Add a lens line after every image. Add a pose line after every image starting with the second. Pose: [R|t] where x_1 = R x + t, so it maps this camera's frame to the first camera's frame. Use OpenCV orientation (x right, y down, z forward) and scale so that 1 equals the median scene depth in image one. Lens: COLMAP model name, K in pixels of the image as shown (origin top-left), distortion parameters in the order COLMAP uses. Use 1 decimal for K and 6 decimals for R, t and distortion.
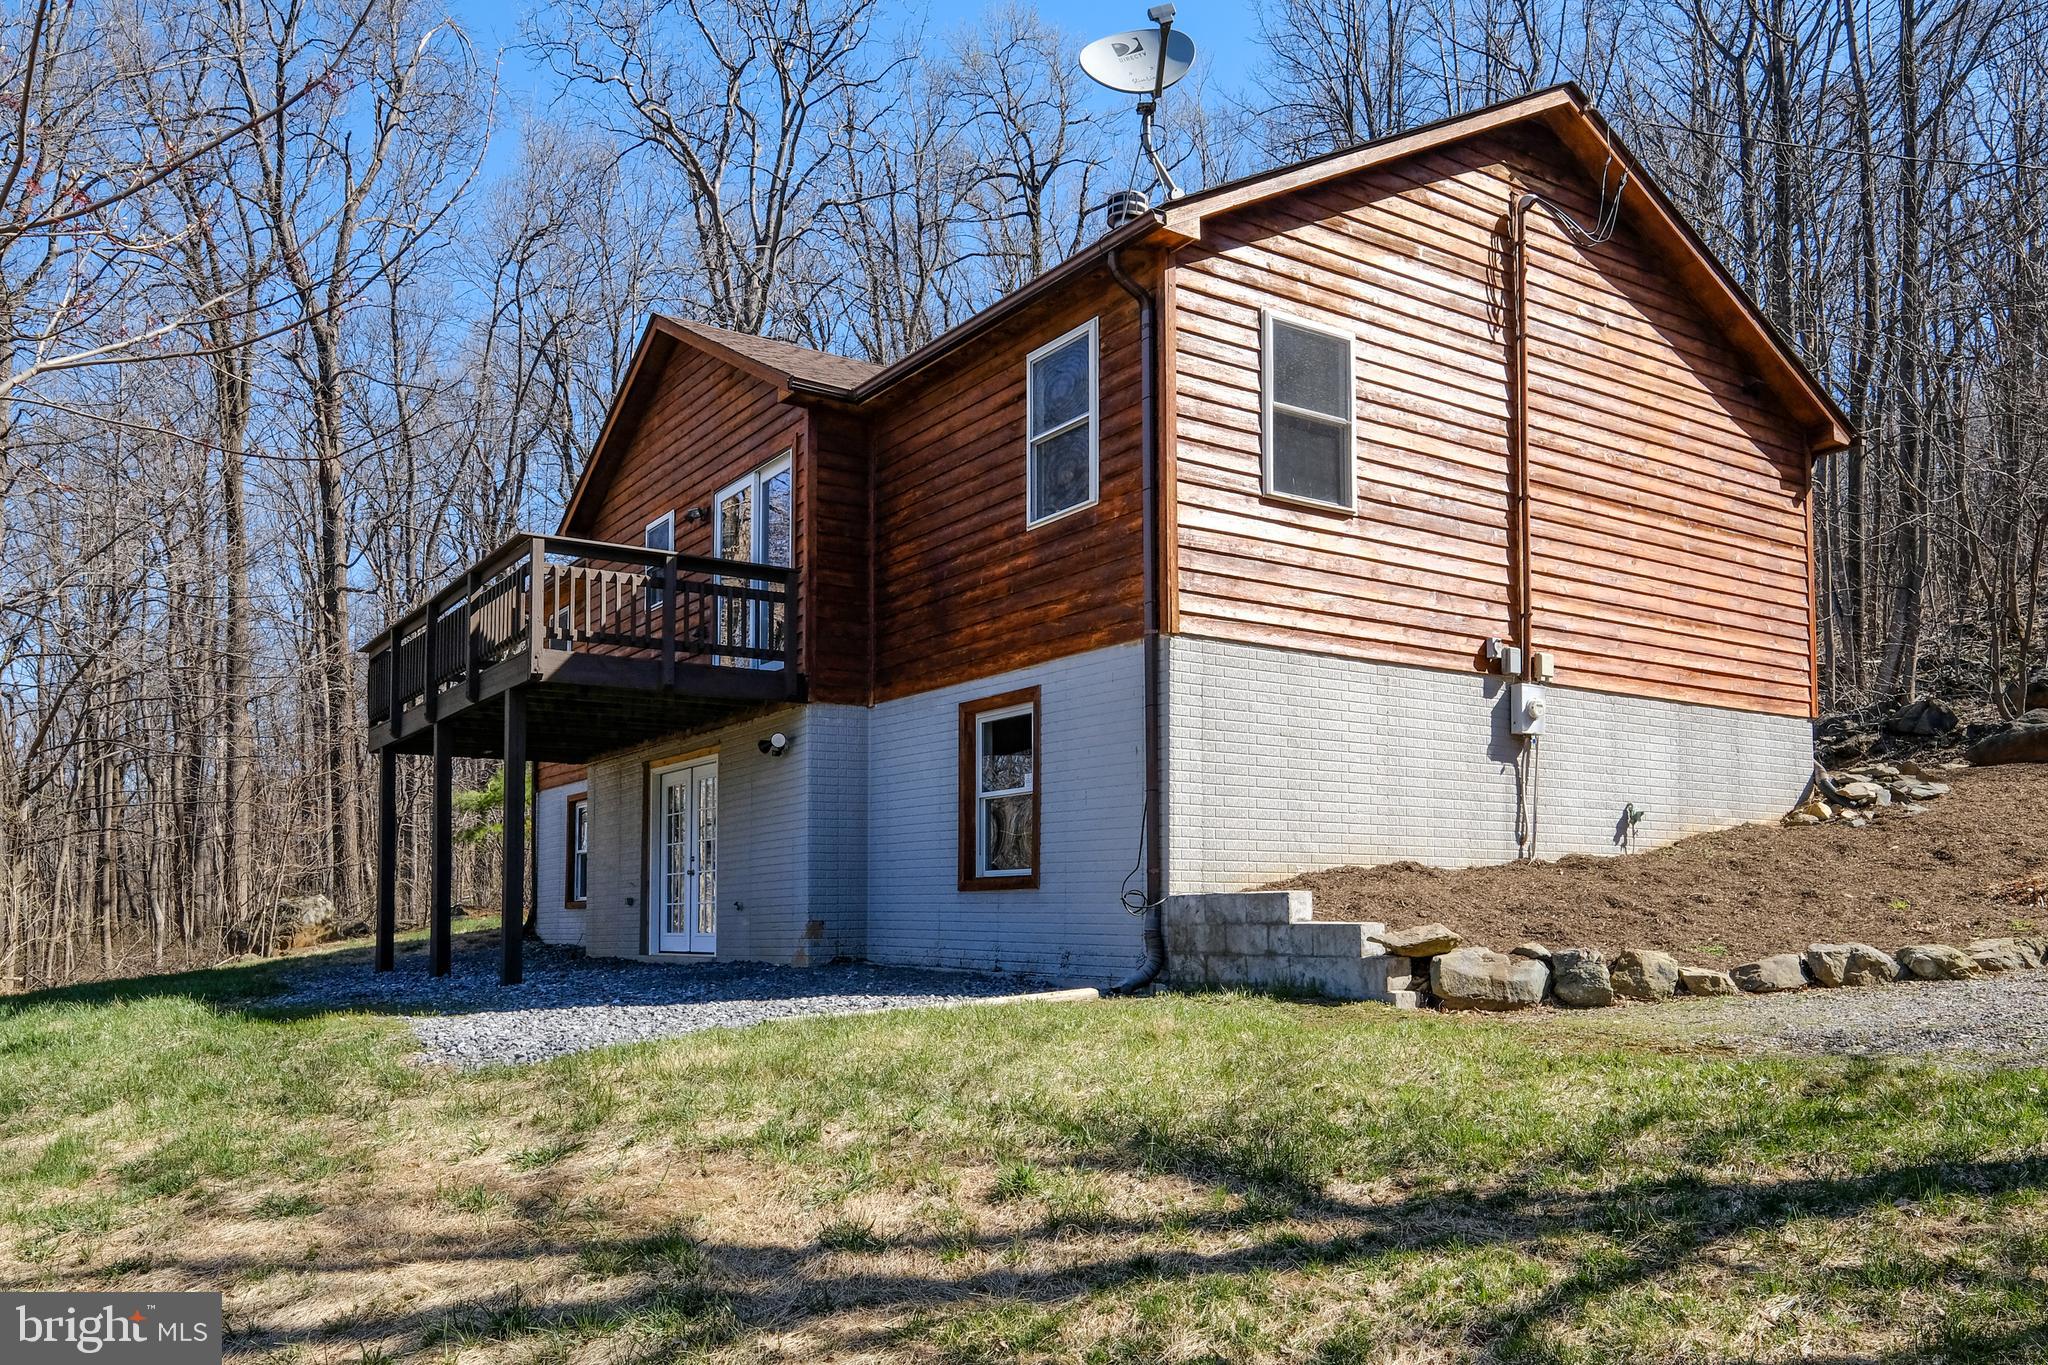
lens RADIAL K [[1525.9, 0, 1024.0], [0, 1525.9, 682.5], [0, 0, 1]] dist [0.001022, 0.000699]
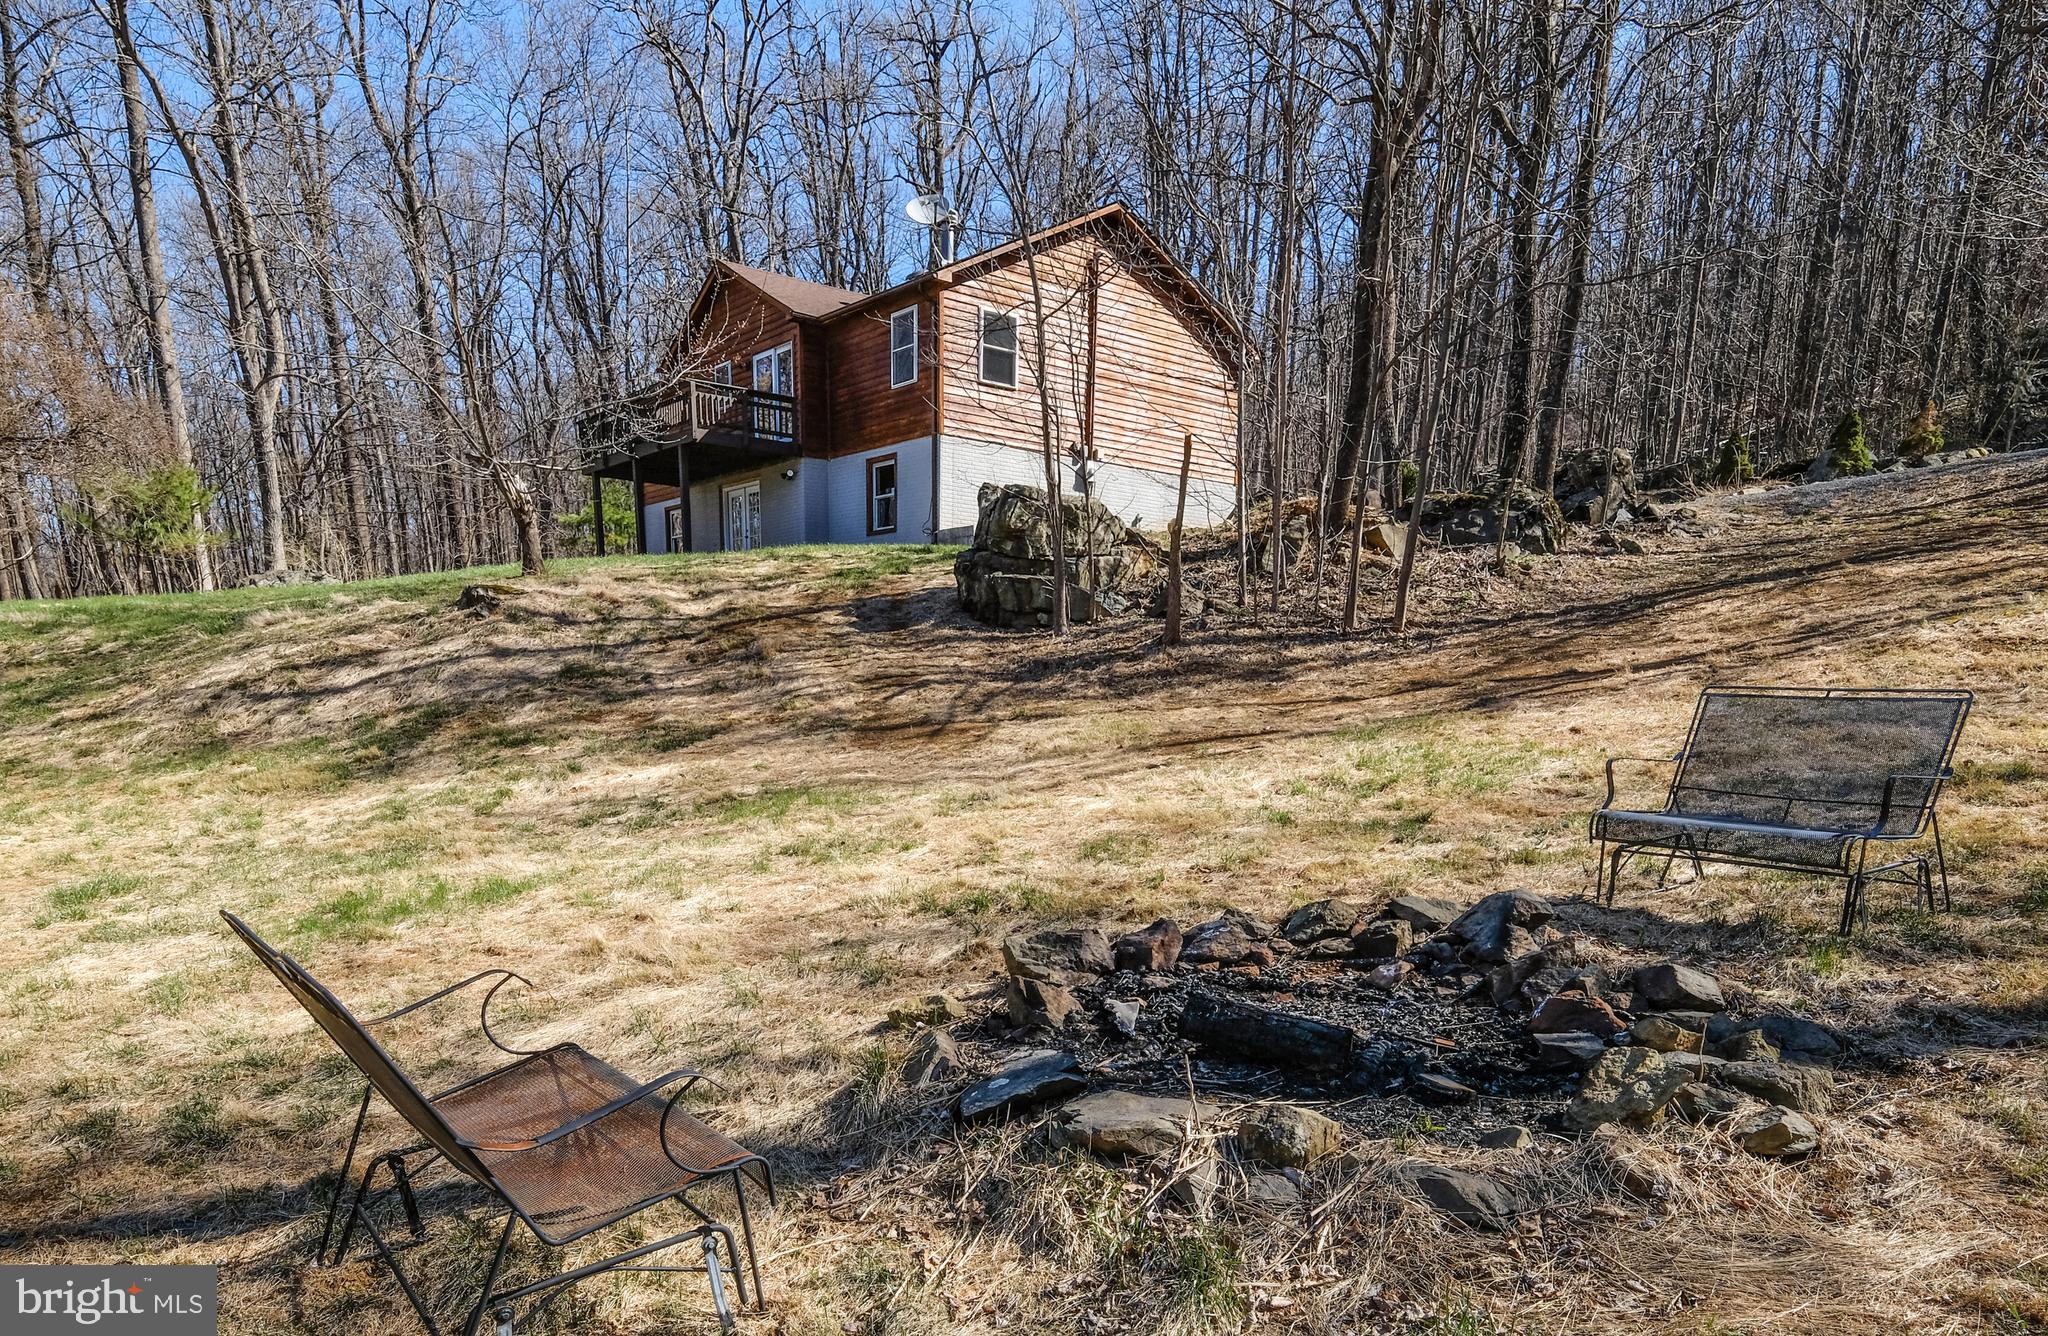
lens RADIAL K [[1189.1, 0, 1088.7], [0, 1189.1, 841.9], [0, 0, 1]] dist [-0.002183, -0.001283]
pose [[0.991933, 0.003763, 0.126707, 0.076860], [-0.041264, 0.954703, 0.294685, 0.023906], [-0.119859, -0.297537, 0.947157, -1.105378]]
